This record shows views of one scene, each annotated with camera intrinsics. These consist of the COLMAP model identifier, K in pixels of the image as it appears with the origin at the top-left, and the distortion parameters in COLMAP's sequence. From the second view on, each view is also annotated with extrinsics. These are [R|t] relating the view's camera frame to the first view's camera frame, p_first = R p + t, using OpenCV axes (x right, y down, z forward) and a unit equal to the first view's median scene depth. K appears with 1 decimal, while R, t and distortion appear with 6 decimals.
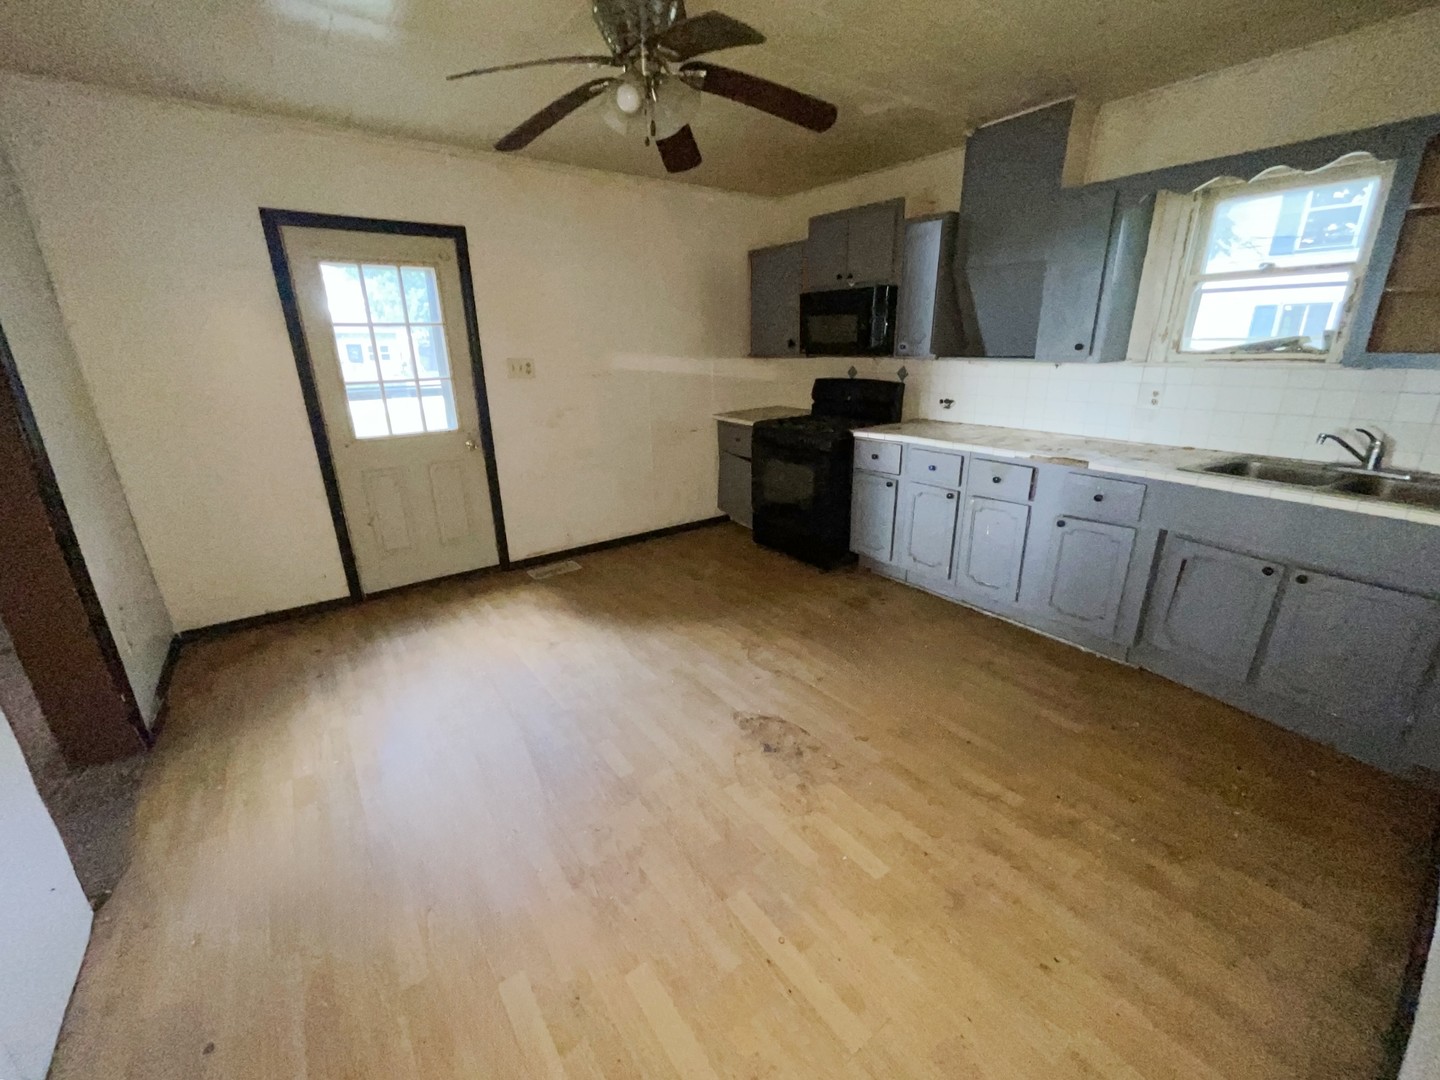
lens RADIAL K [[598.1, 0, 727.9], [0, 598.1, 535.3], [0, 0, 1]] dist [0.000823, -0.000145]
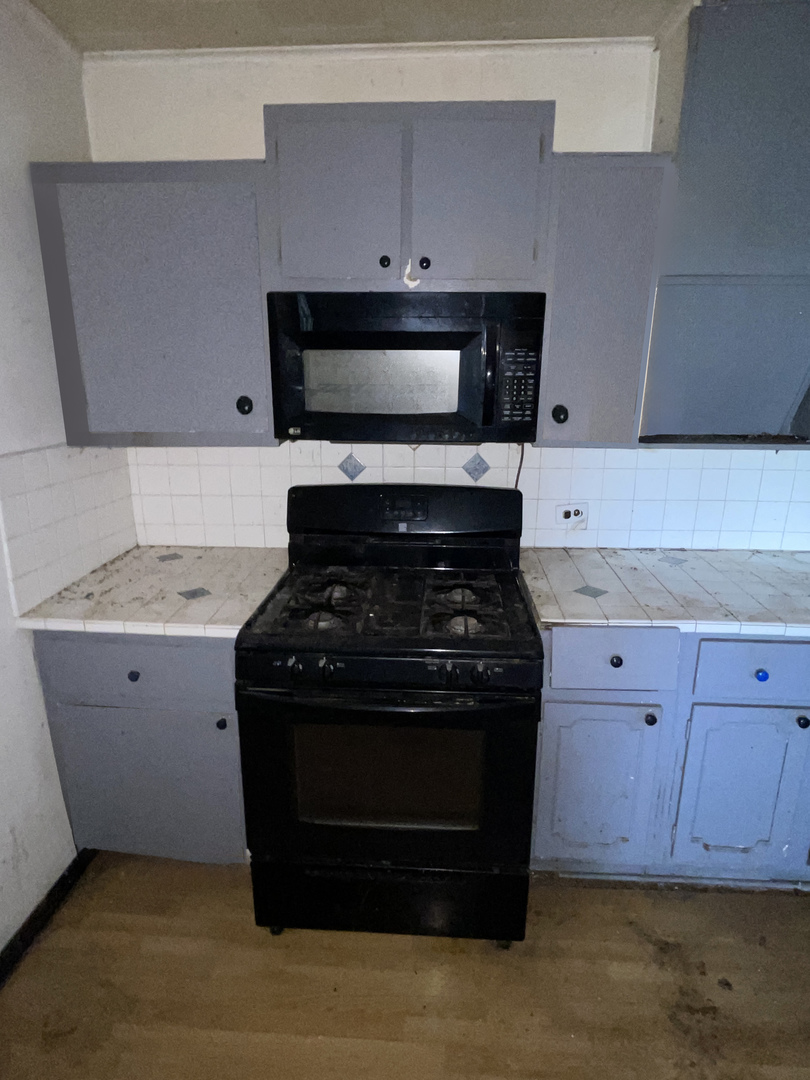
lens RADIAL K [[632.1, 0, 408.4], [0, 632.1, 543.5], [0, 0, 1]] dist [0.000389, -0.000002]
pose [[0.641394, -0.182519, 0.745185, -0.233753], [0.223897, 0.973539, 0.045738, -0.348059], [-0.733814, 0.137508, 0.665288, 0.980166]]
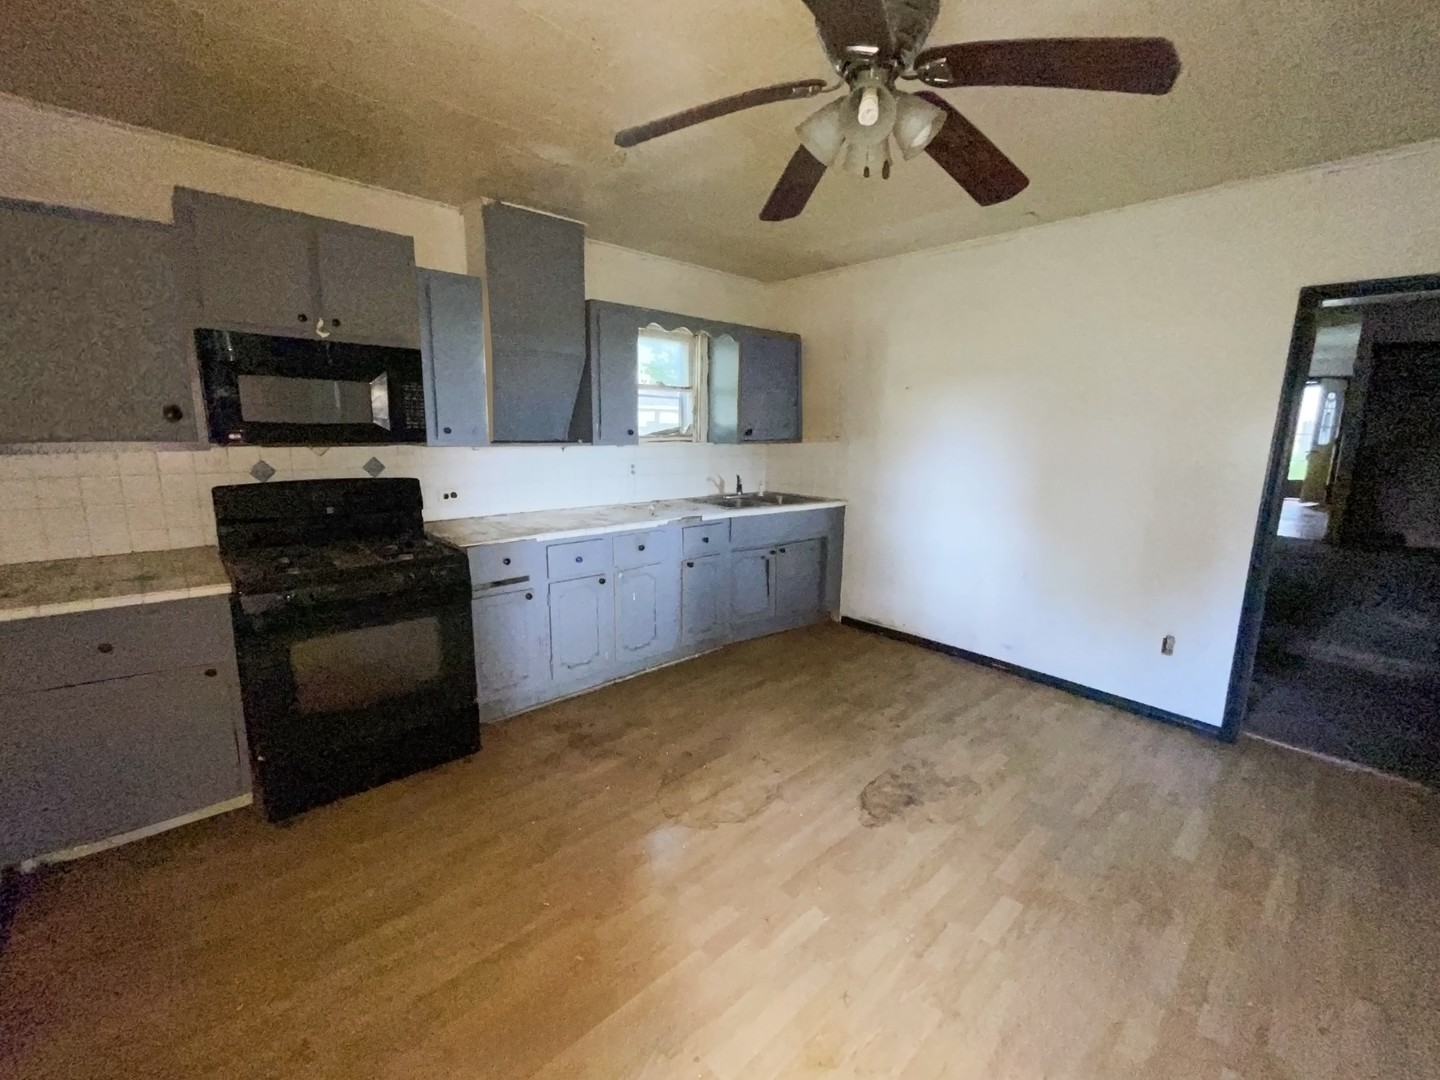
lens RADIAL K [[594.1, 0, 720.0], [0, 594.1, 539.3], [0, 0, 1]] dist [0.000350, -0.000214]
pose [[-0.105003, -0.176266, 0.978726, -0.653031], [0.292577, 0.935135, 0.199805, -0.299774], [-0.950459, 0.307333, -0.046621, 0.949111]]
